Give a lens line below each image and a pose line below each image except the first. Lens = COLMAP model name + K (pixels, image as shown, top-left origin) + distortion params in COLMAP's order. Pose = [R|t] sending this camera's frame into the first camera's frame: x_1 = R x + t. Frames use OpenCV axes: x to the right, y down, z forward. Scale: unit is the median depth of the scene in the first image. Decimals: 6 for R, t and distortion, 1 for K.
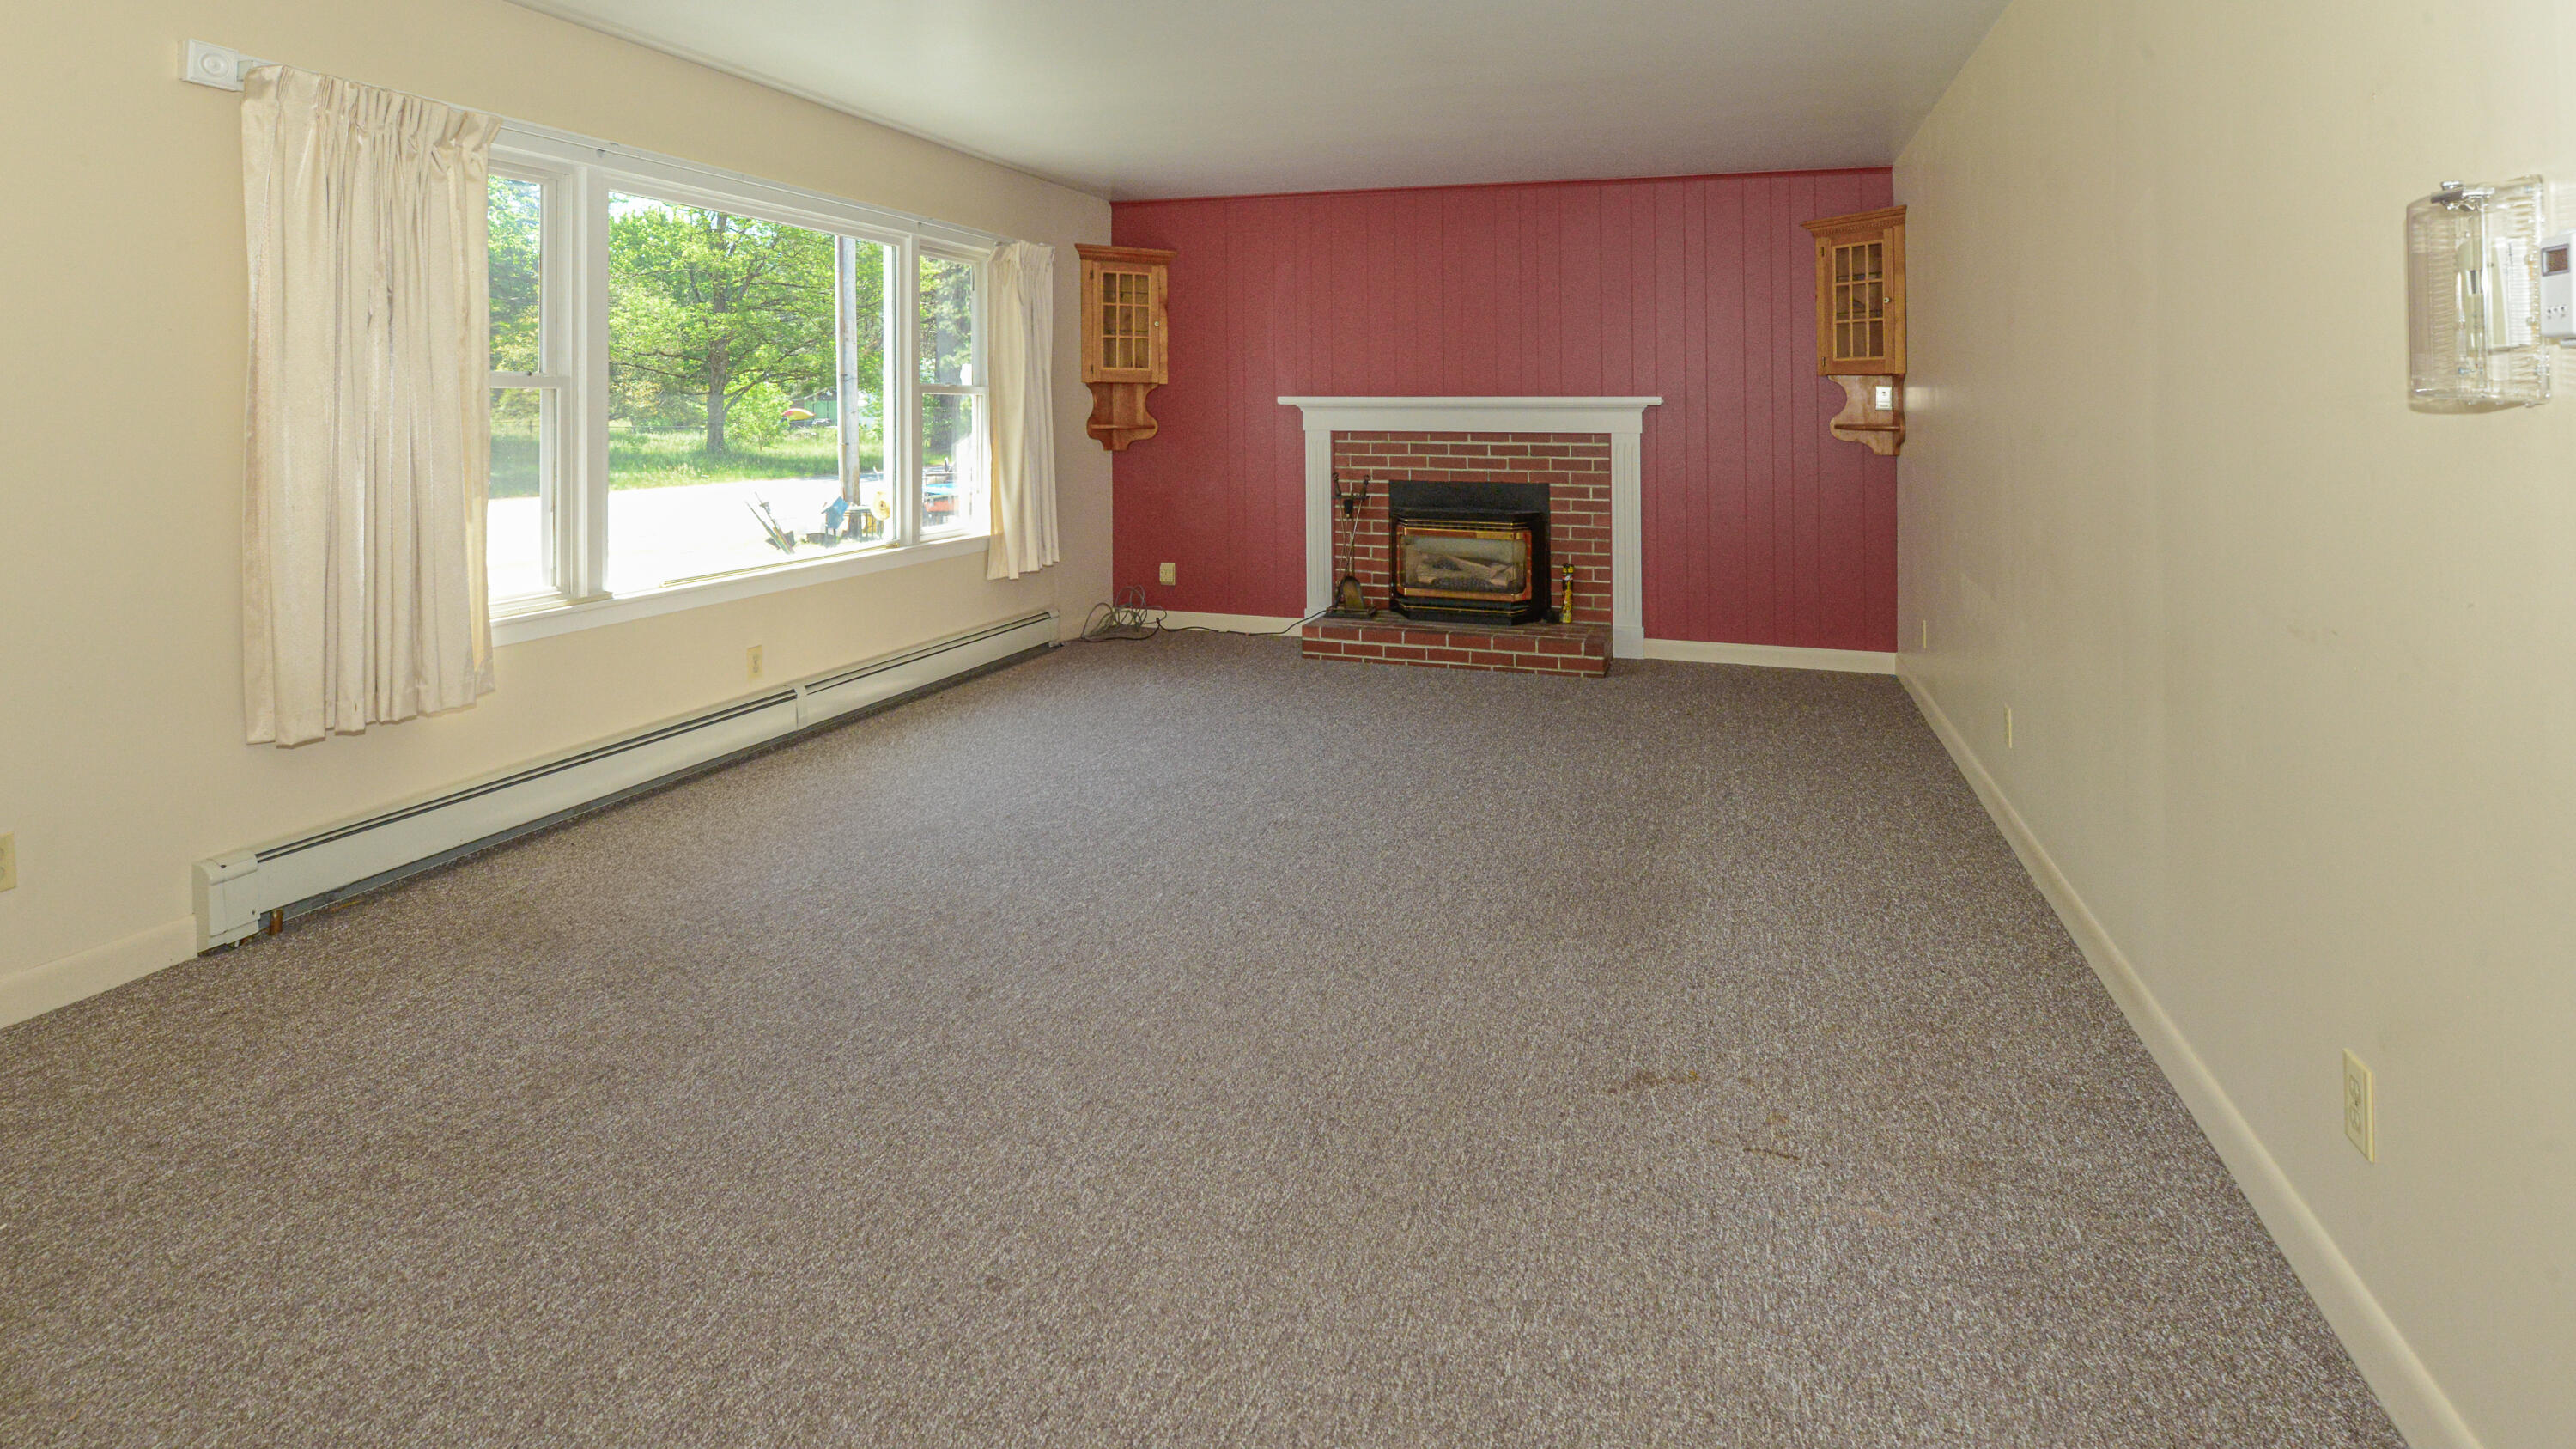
lens RADIAL K [[1184.0, 0, 1286.6], [0, 1184.0, 732.0], [0, 0, 1]] dist [-0.005811, -0.003970]
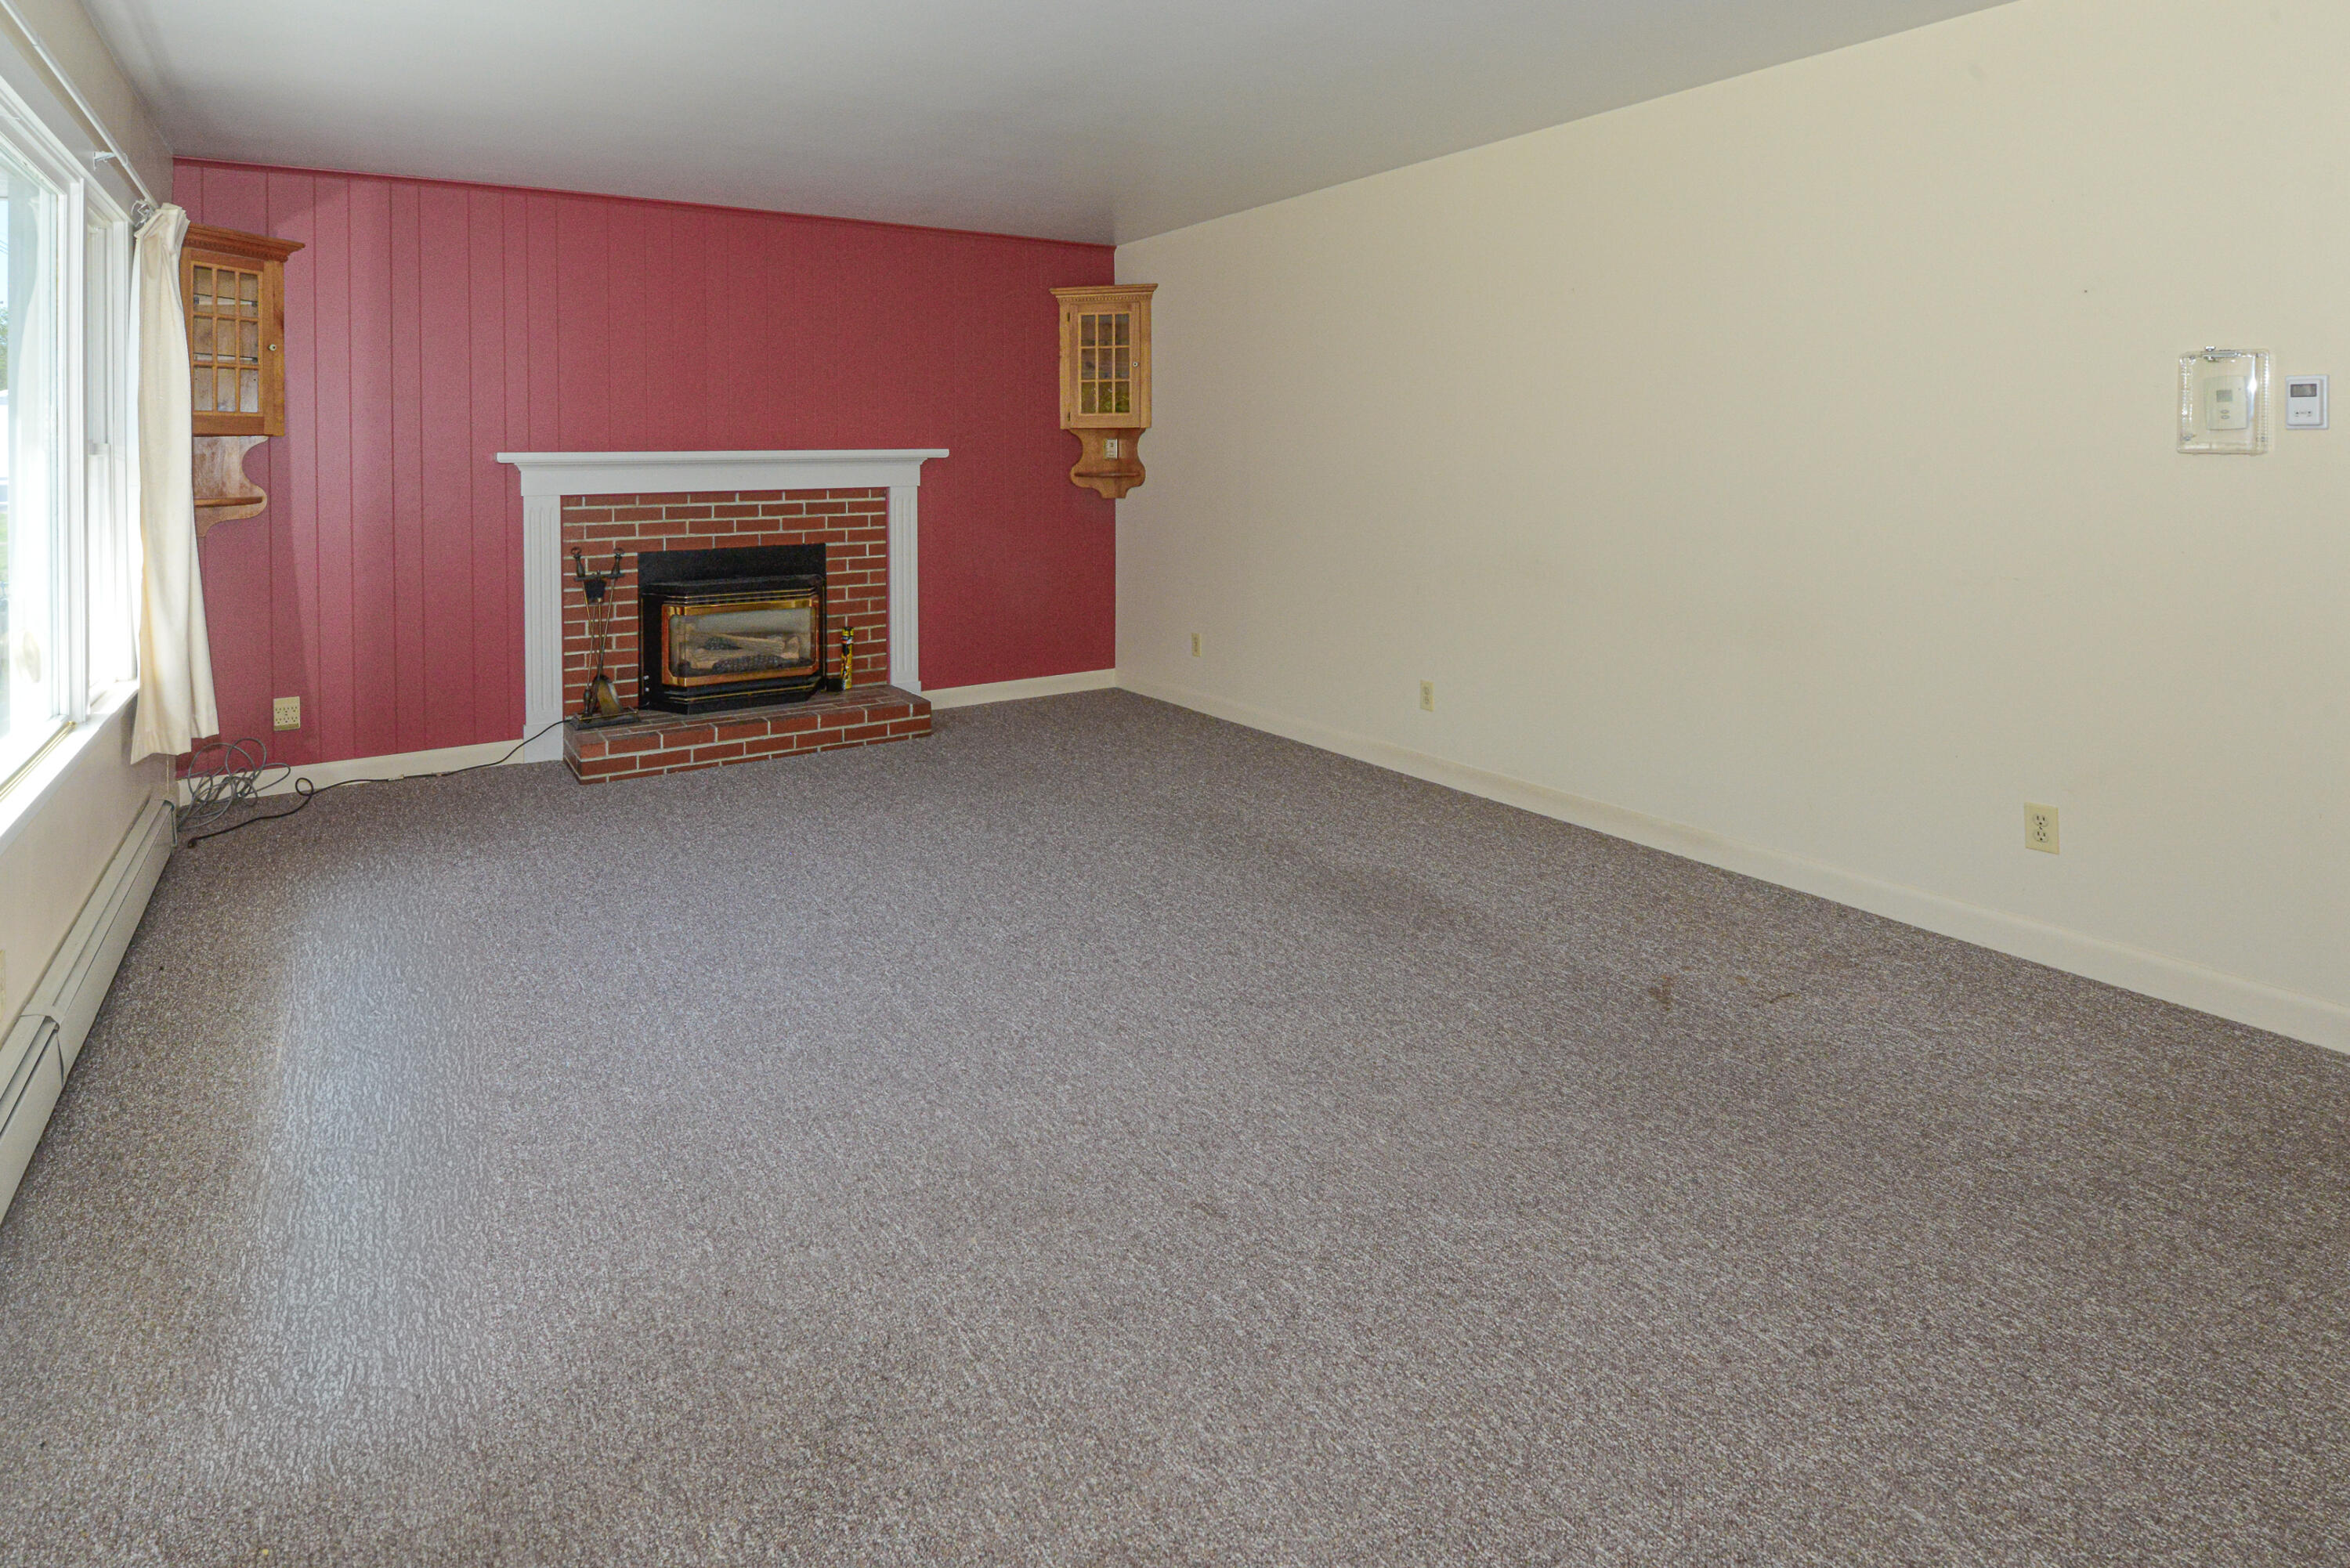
lens RADIAL K [[1202.5, 0, 1175.1], [0, 1202.5, 777.0], [0, 0, 1]] dist [-0.012936, -0.001769]
pose [[0.631967, -0.209001, 0.746282, -0.342464], [0.214673, 0.972479, 0.090560, -0.057577], [-0.744670, 0.102975, 0.659441, 0.192686]]
